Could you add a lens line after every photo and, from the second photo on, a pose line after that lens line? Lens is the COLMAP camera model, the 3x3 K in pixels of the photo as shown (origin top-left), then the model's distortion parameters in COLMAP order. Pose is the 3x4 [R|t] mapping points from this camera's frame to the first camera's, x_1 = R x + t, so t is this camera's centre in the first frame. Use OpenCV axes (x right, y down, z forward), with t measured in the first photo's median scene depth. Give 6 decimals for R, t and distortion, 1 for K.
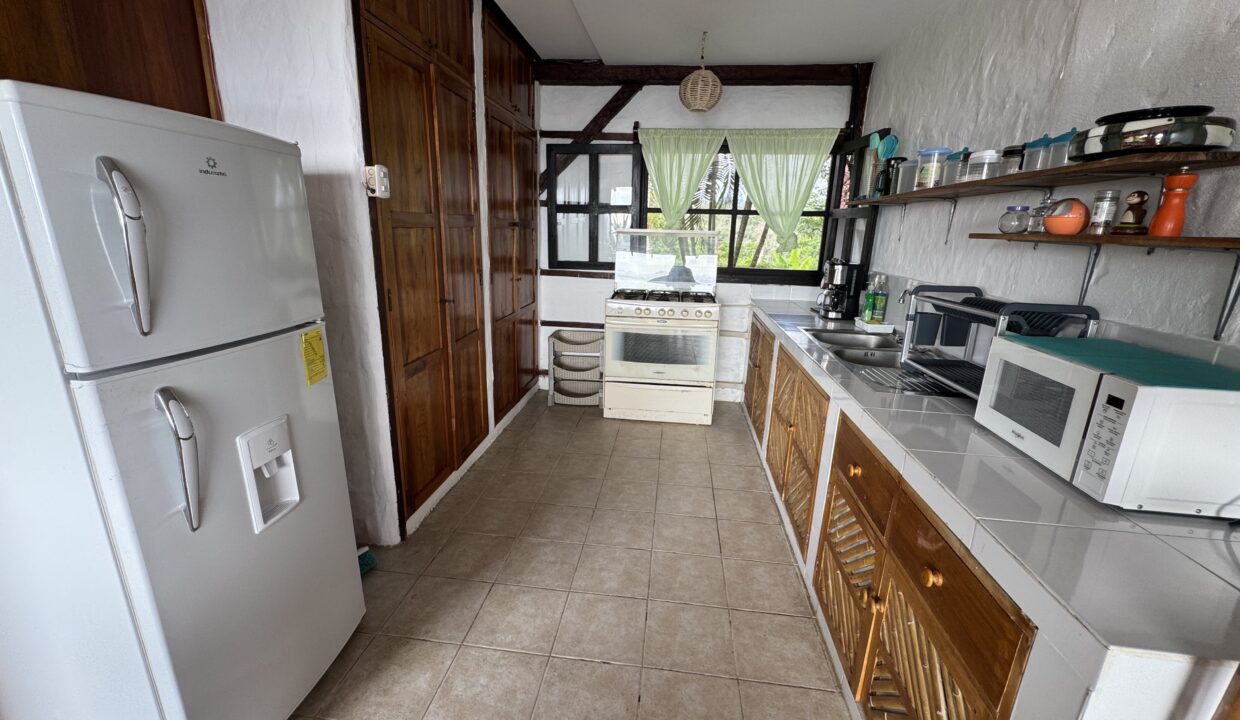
lens RADIAL K [[481.1, 0, 610.7], [0, 481.1, 340.0], [0, 0, 1]] dist [-0.002017, -0.000248]
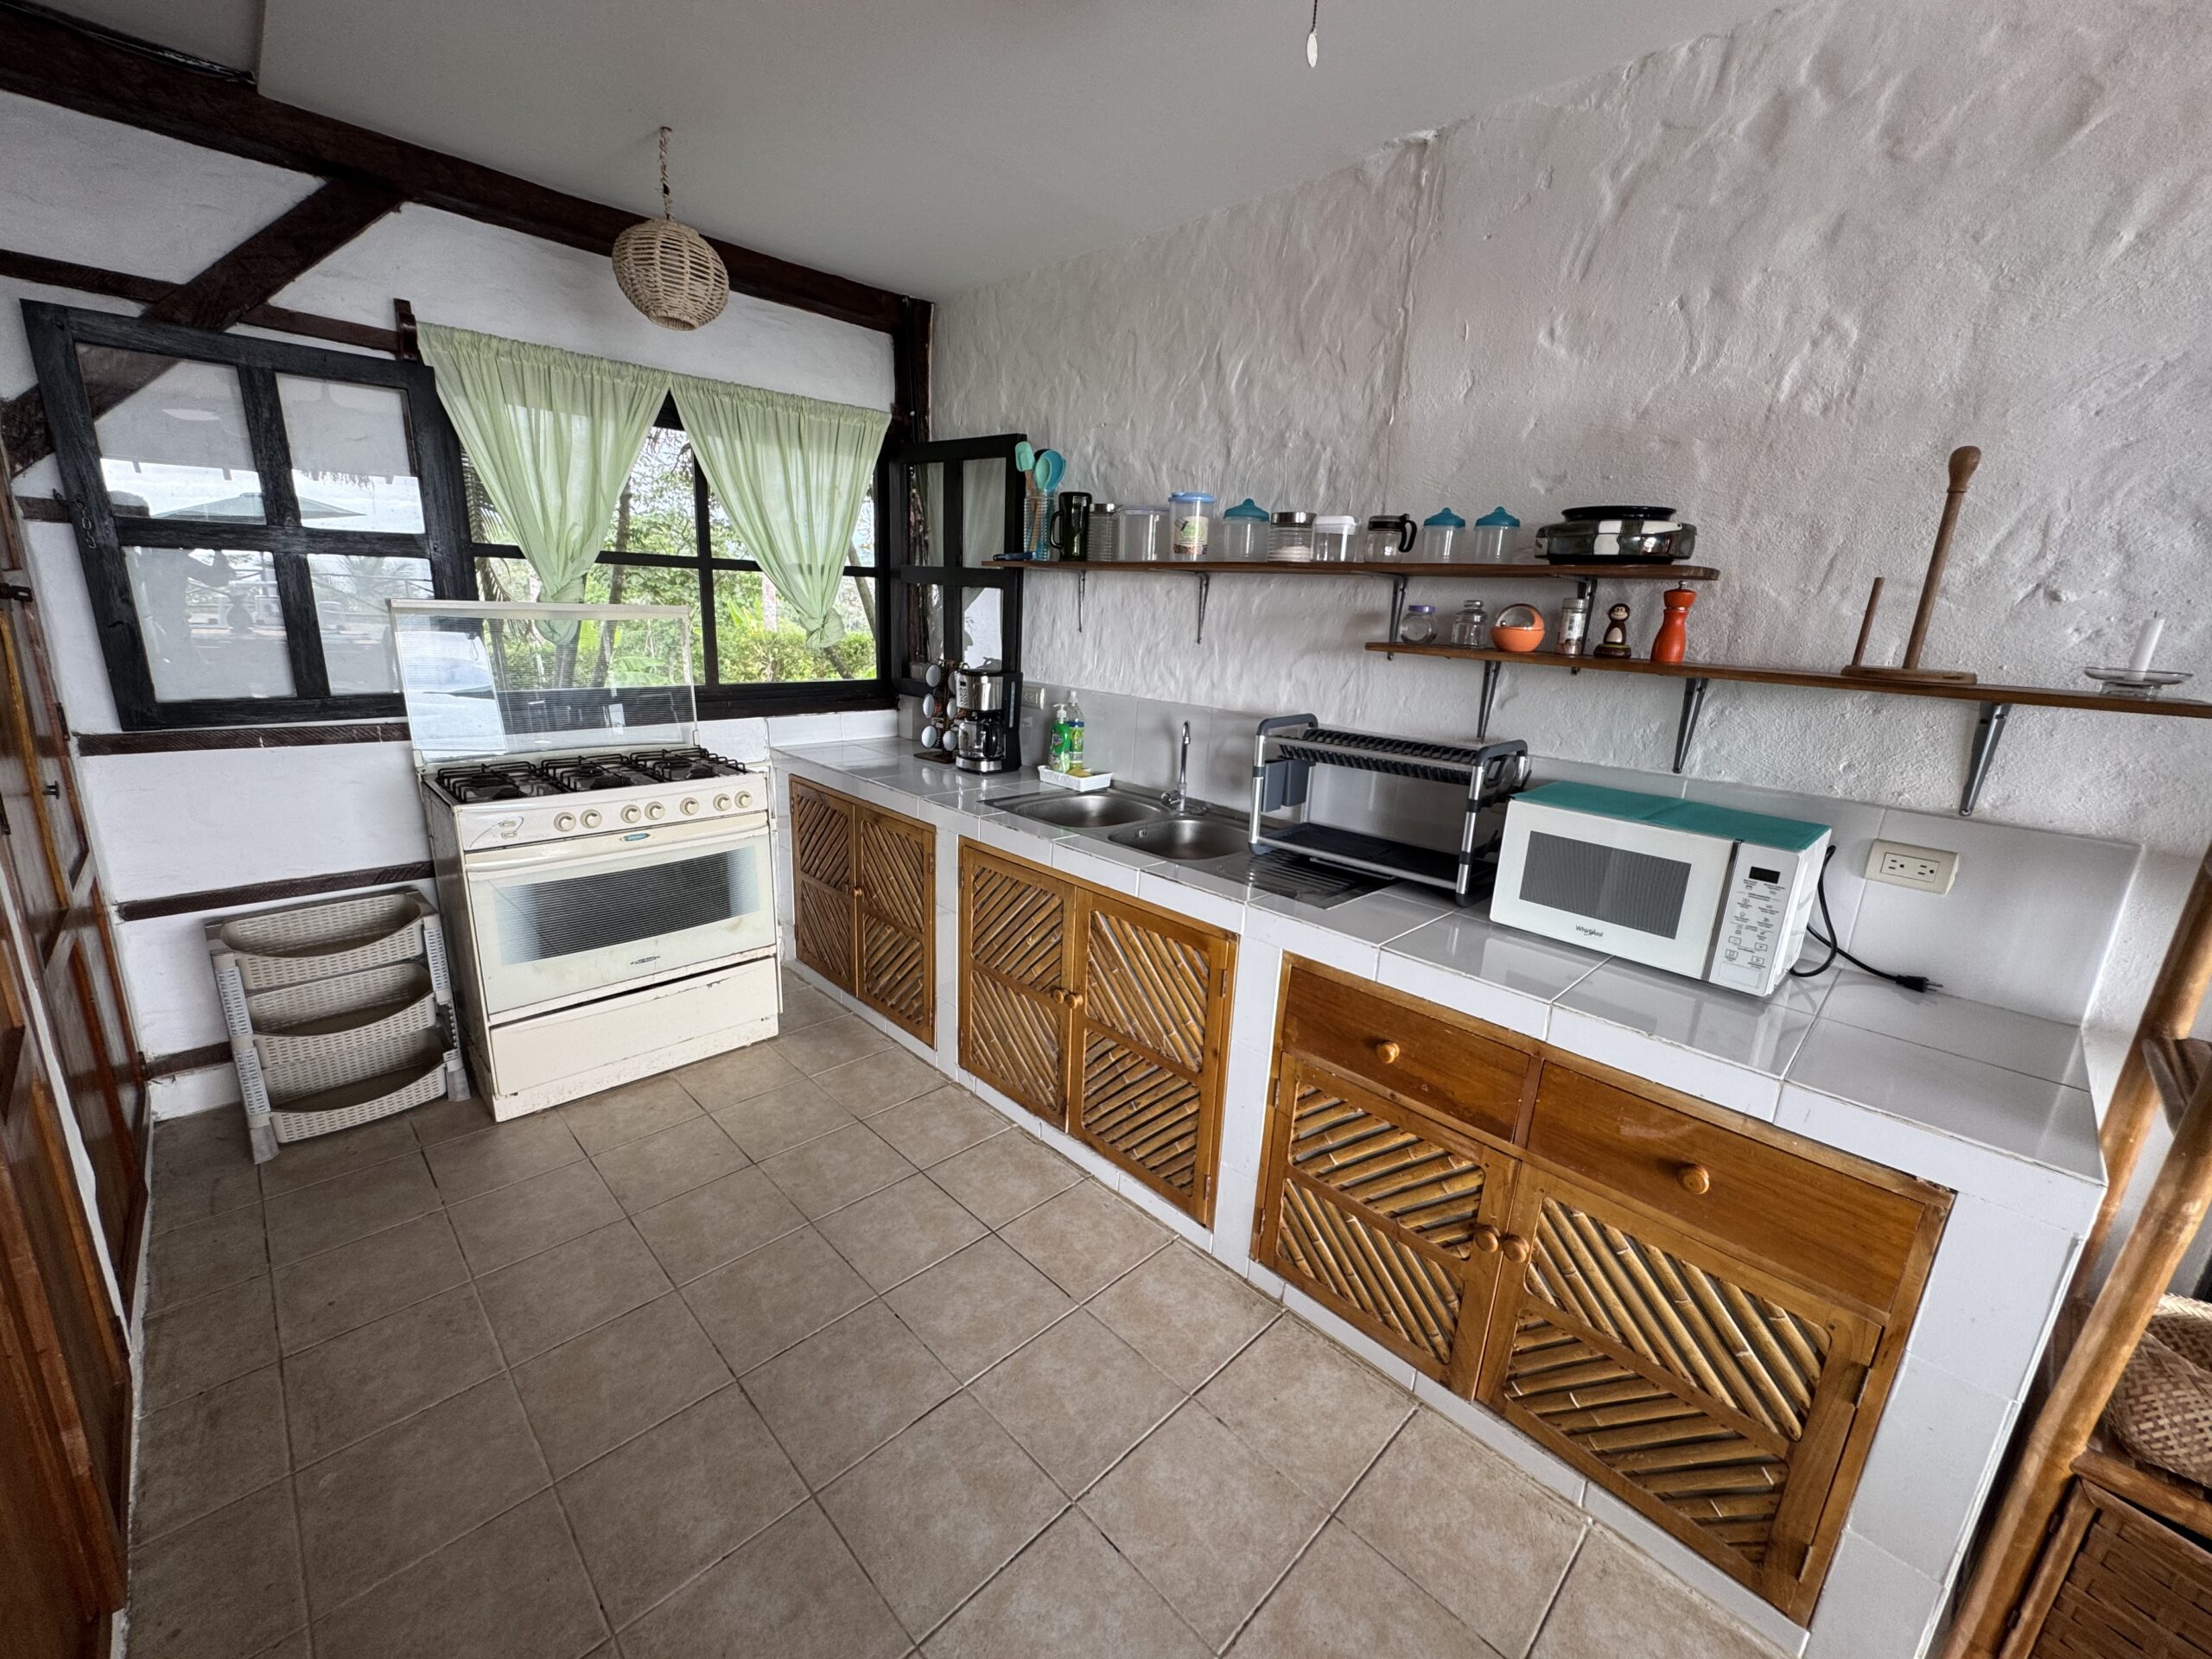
lens RADIAL K [[881.1, 0, 1096.3], [0, 881.1, 807.6], [0, 0, 1]] dist [-0.004237, 0.000657]
pose [[0.630569, -0.177280, 0.755615, -0.304705], [0.151278, 0.982965, 0.104377, -0.120851], [-0.761247, 0.048491, 0.646646, 0.336812]]
